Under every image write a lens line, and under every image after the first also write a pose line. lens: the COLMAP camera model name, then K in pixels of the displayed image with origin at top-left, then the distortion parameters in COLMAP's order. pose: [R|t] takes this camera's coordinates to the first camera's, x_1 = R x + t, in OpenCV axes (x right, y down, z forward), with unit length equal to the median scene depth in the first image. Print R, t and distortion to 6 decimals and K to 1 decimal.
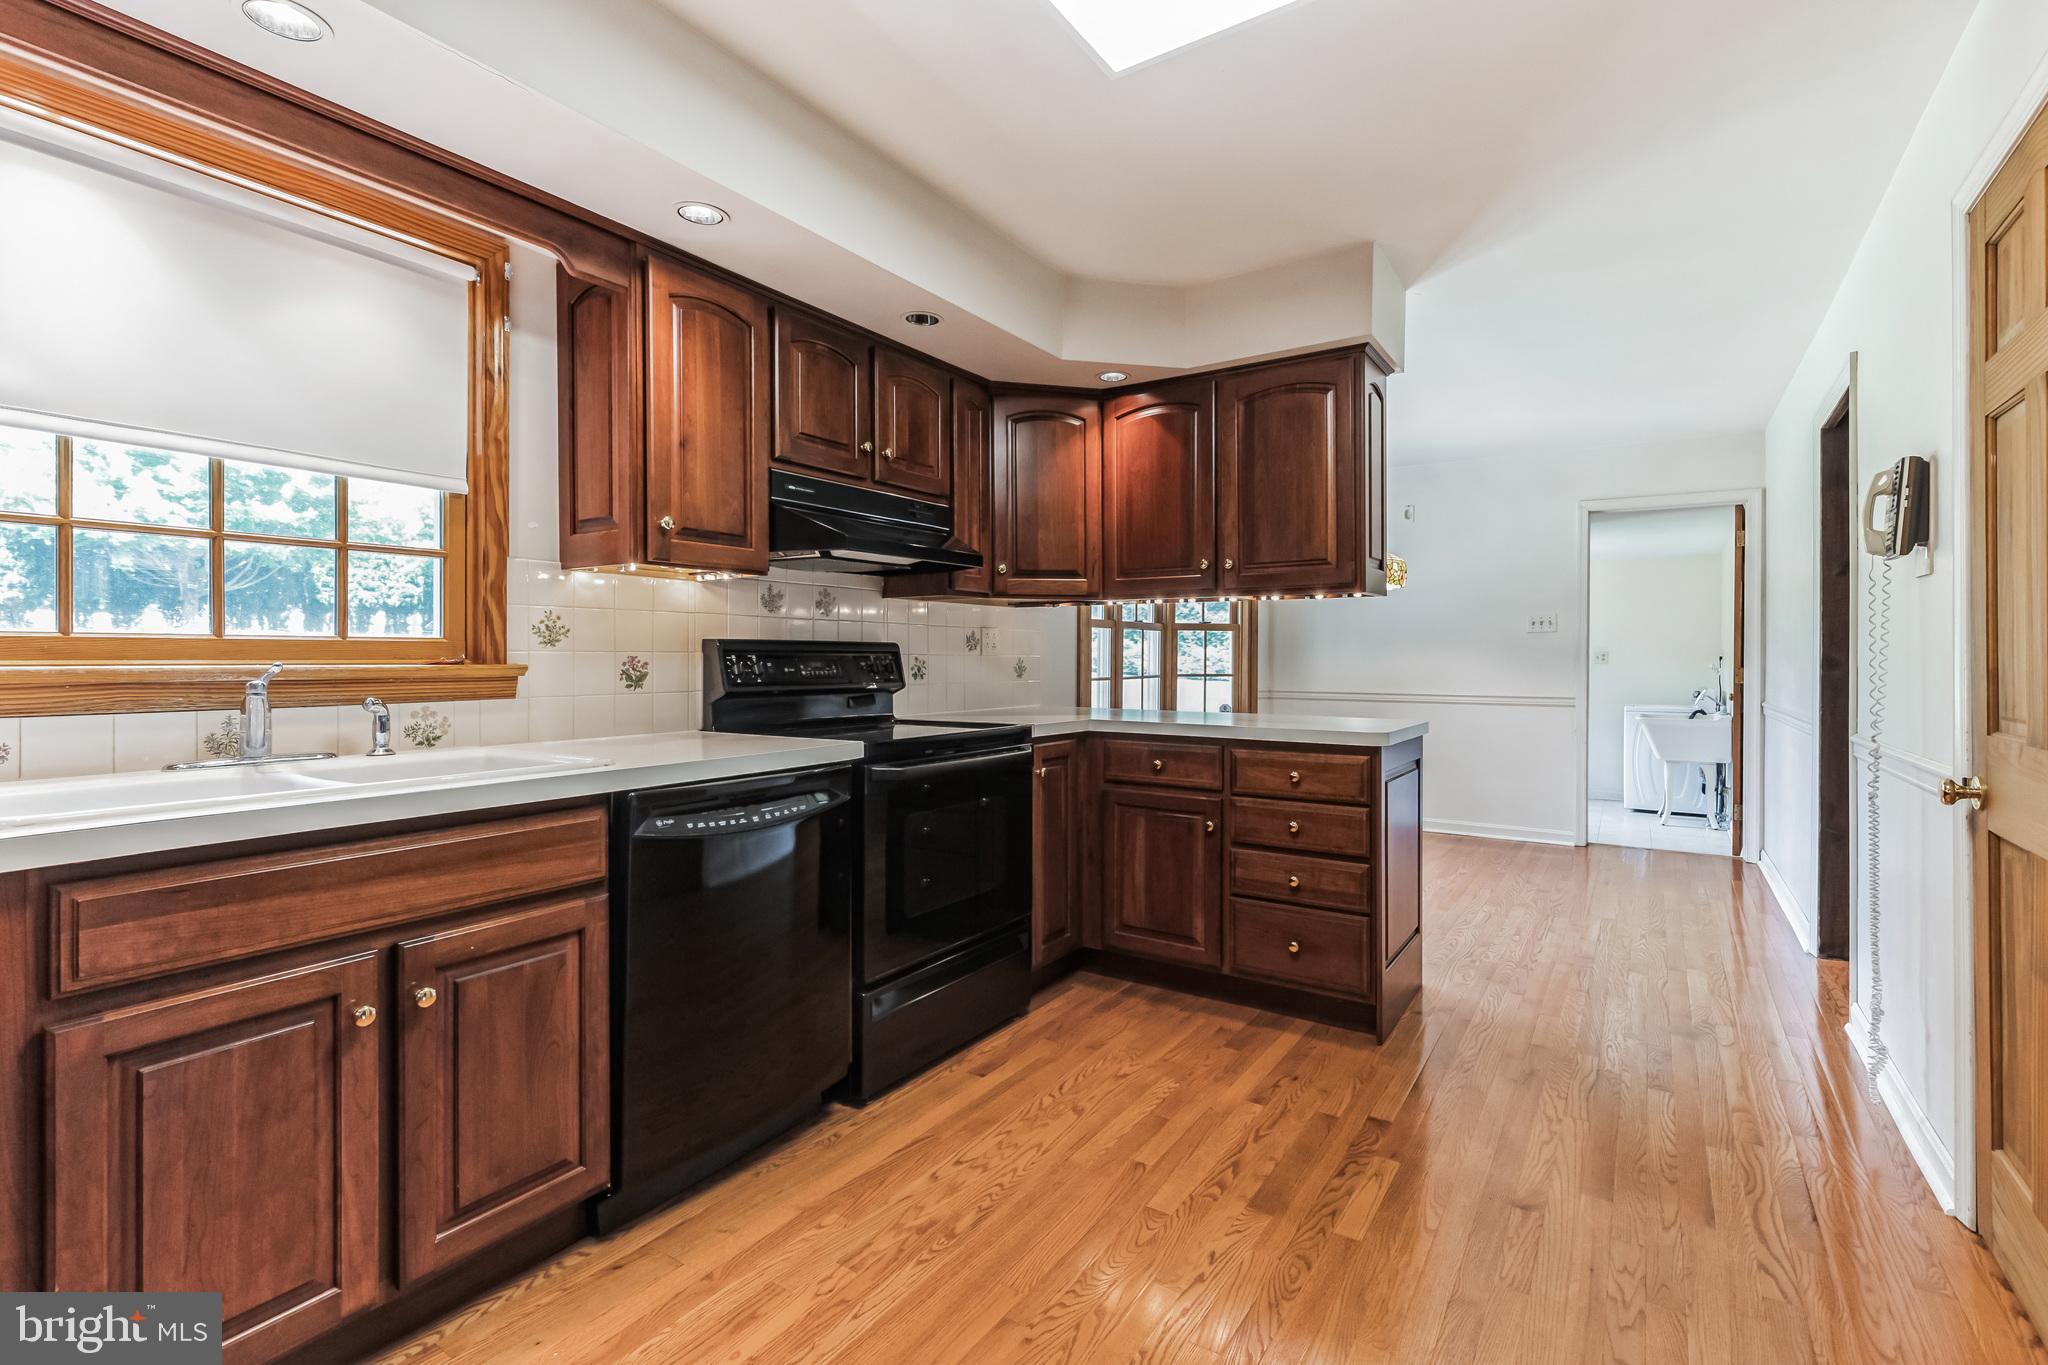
lens RADIAL K [[933.1, 0, 1046.5], [0, 933.1, 658.1], [0, 0, 1]] dist [0.008517, -0.002988]
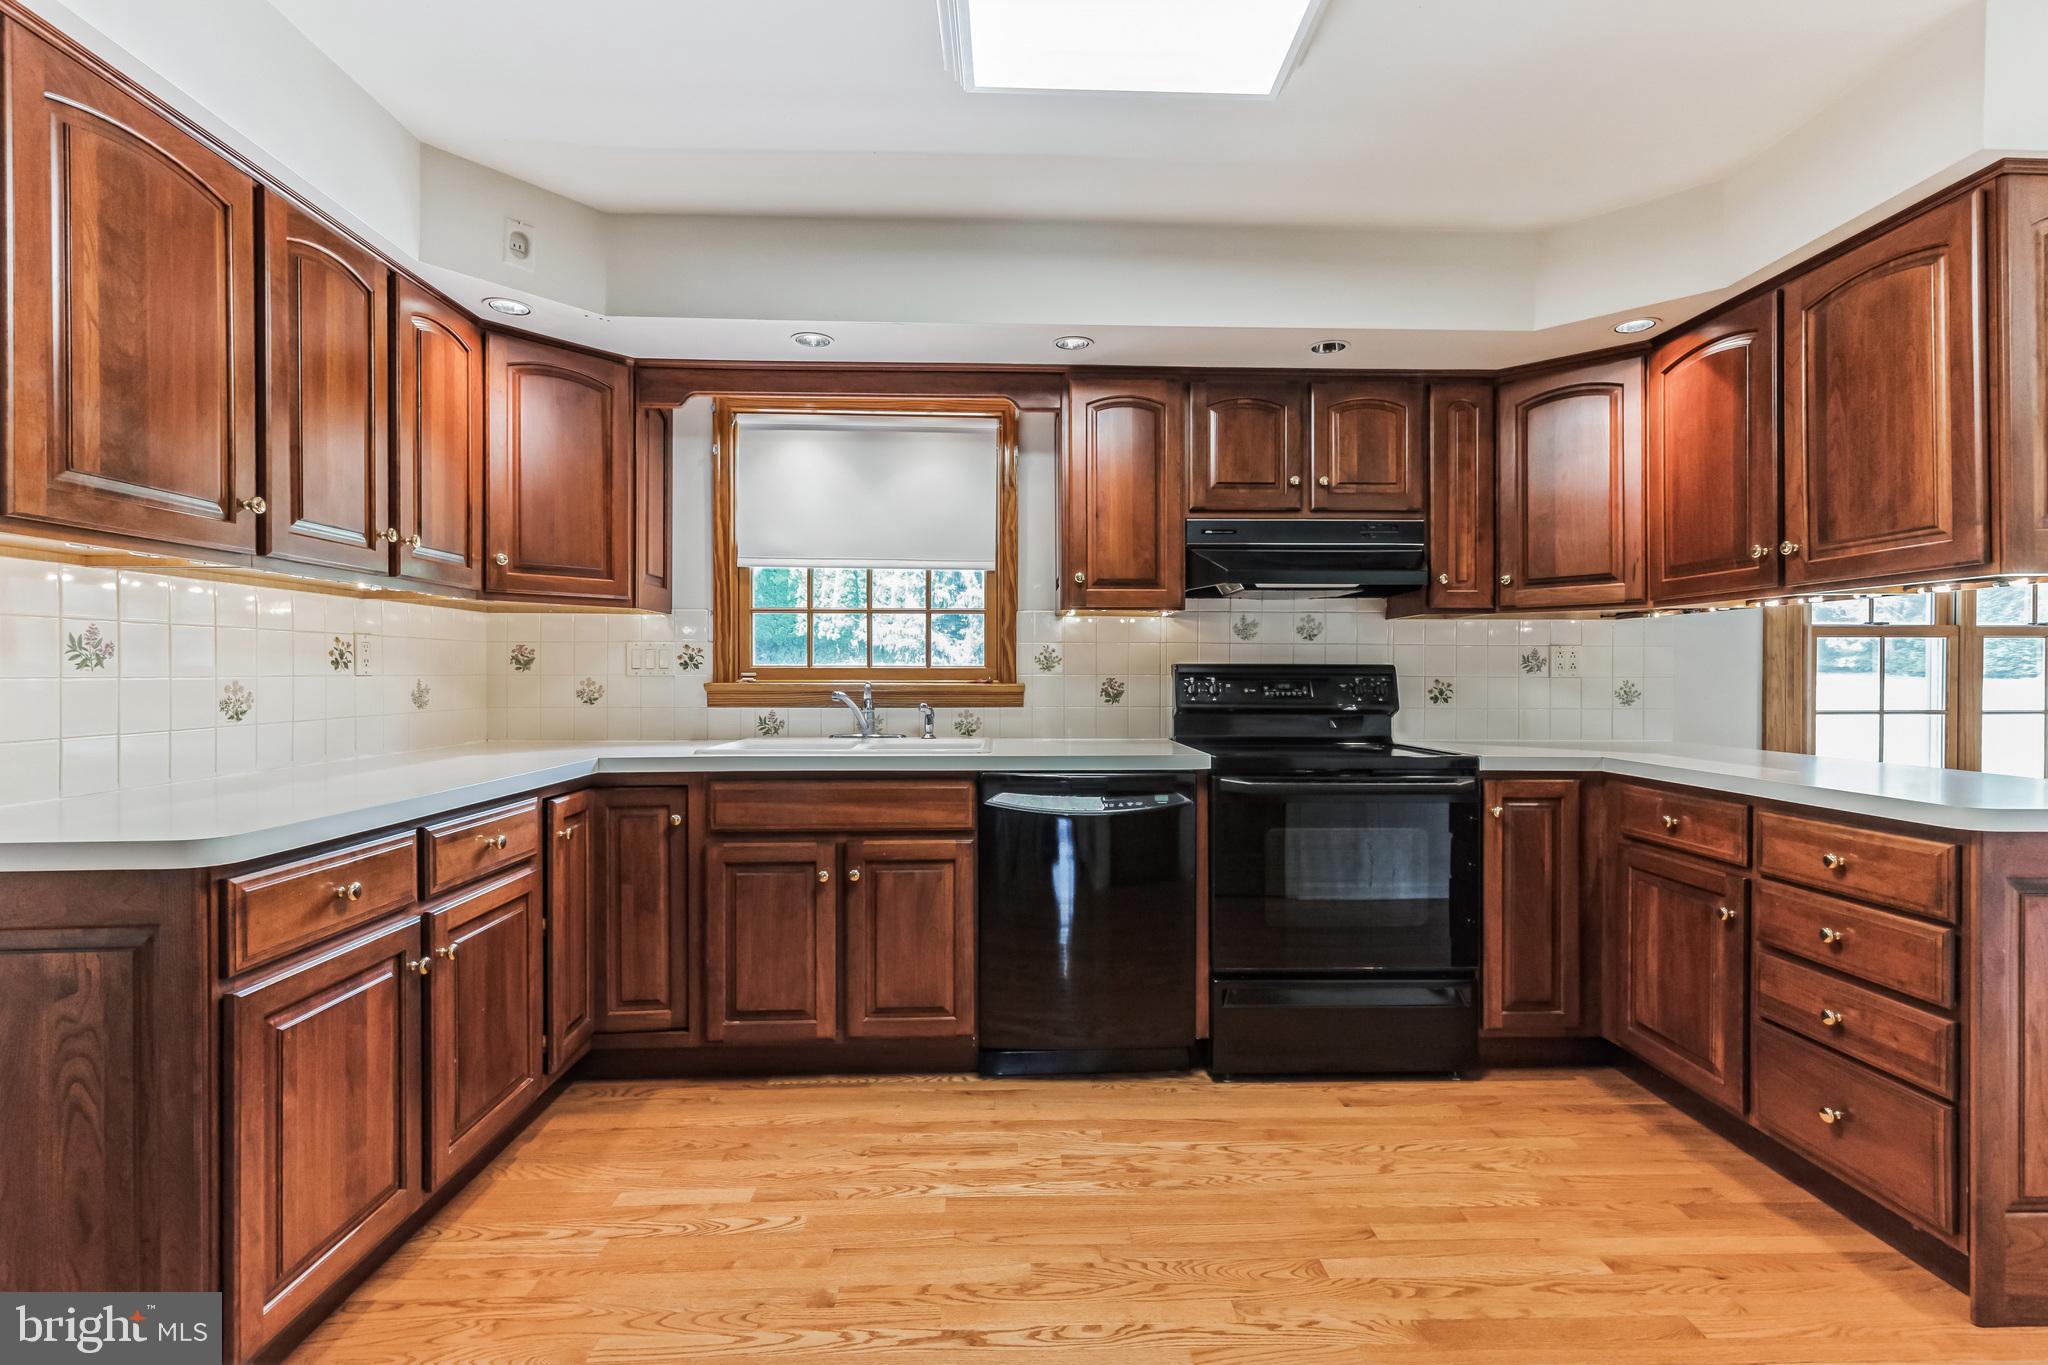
lens RADIAL K [[933.1, 0, 1037.0], [0, 933.1, 676.9], [0, 0, 1]] dist [0.008517, -0.002988]
pose [[0.570687, 0.001438, -0.821166, 0.586255], [-0.002900, 0.999996, -0.000264, -0.003164], [0.821163, 0.002532, 0.570689, 0.179897]]
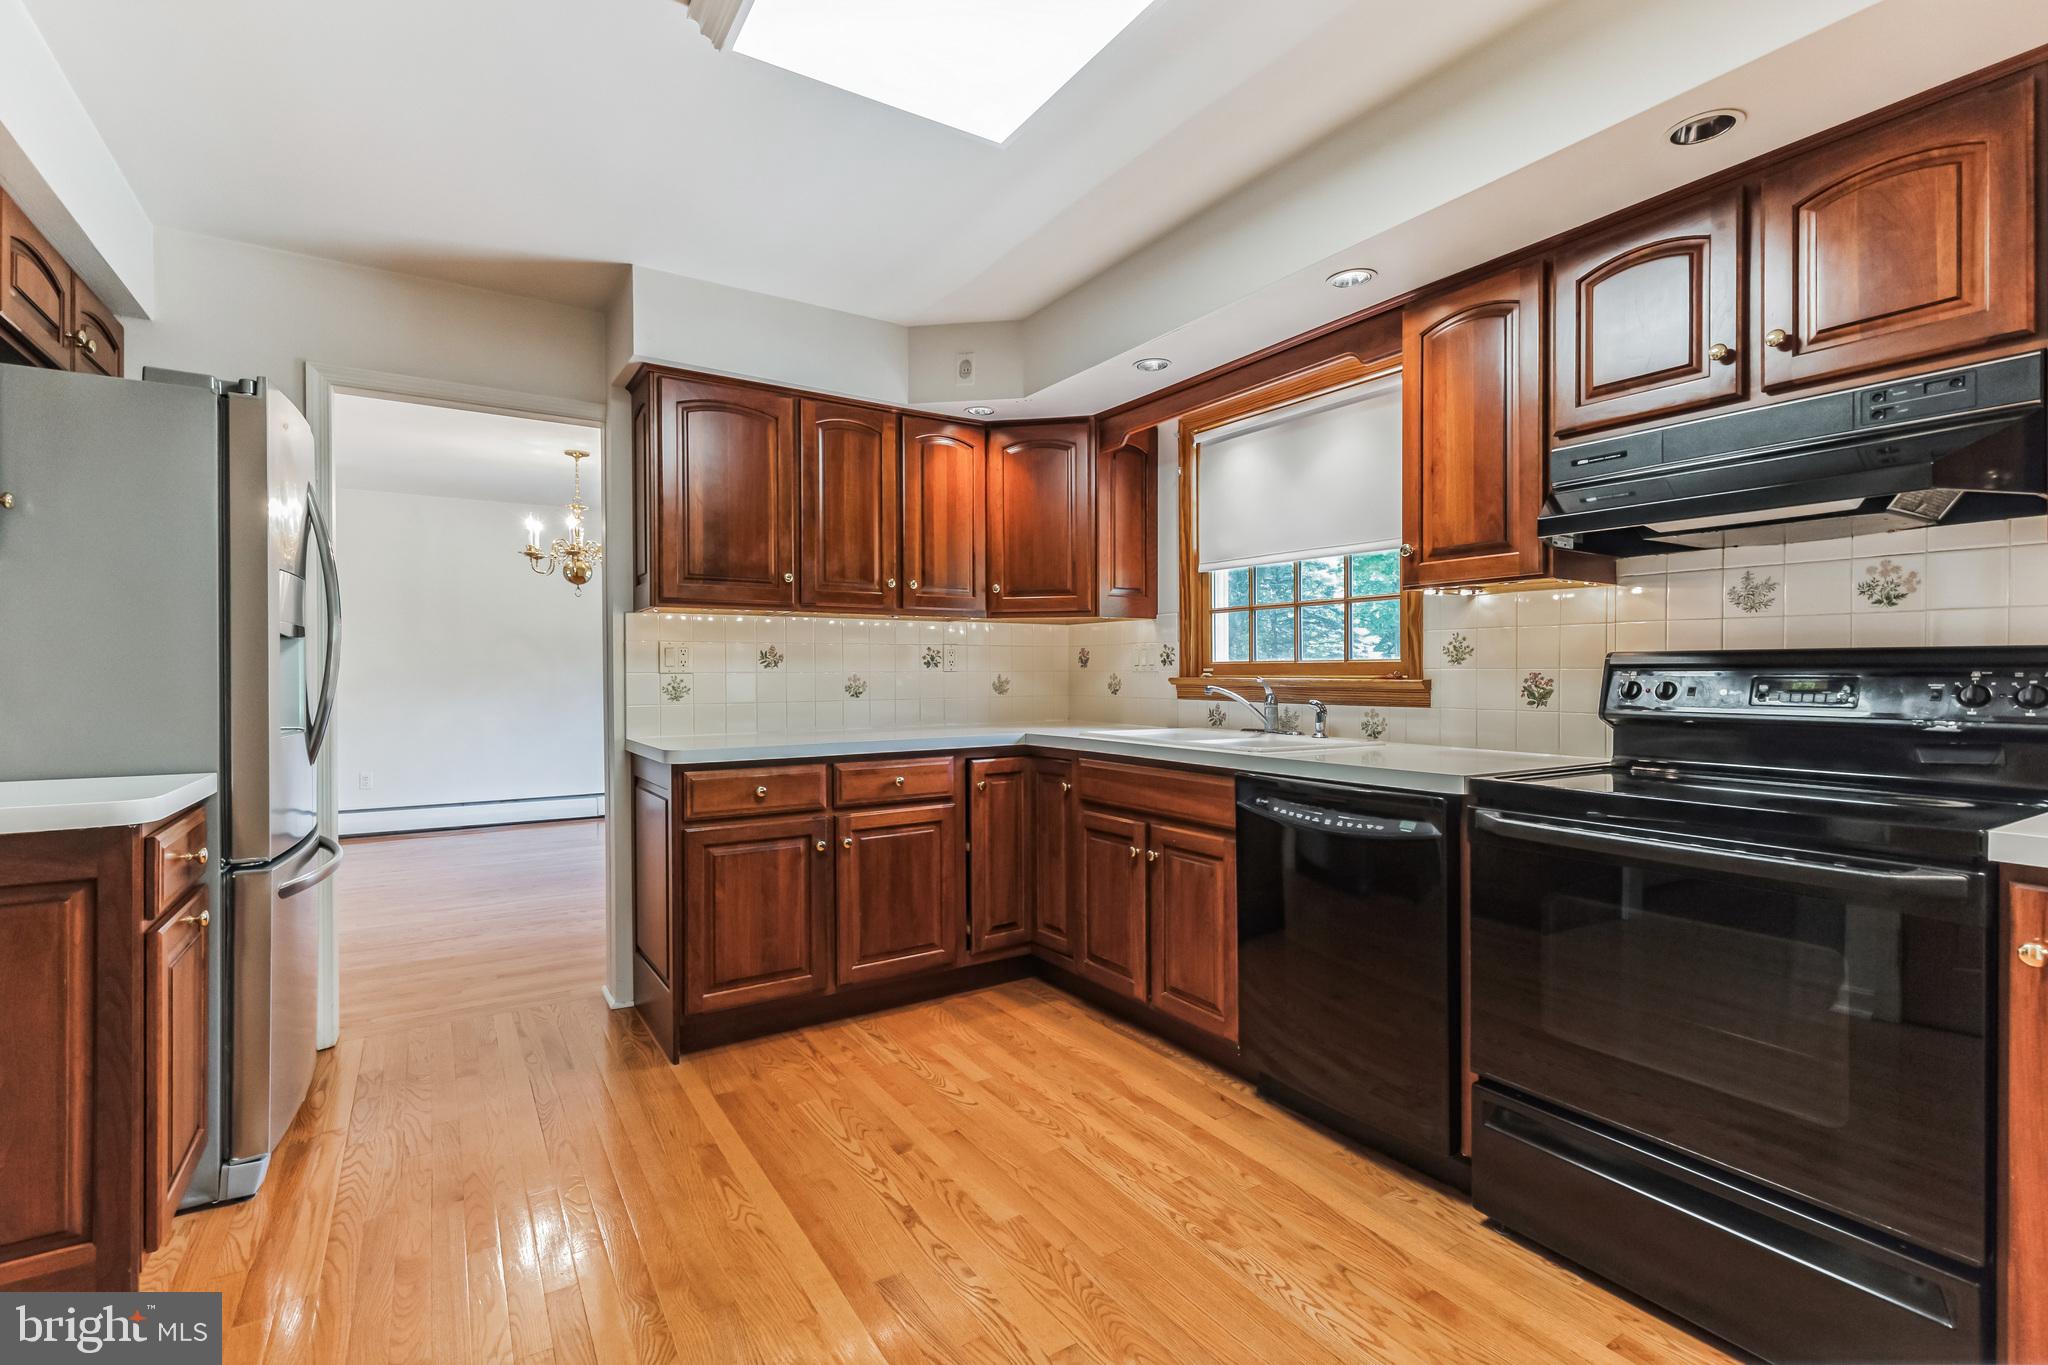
lens RADIAL K [[933.1, 0, 1023.7], [0, 933.1, 675.3], [0, 0, 1]] dist [0.008517, -0.002988]
pose [[-0.421663, 0.002019, -0.906750, 0.699985], [-0.001717, 0.999994, 0.003026, -0.001393], [0.906751, 0.002833, -0.421657, 0.960572]]
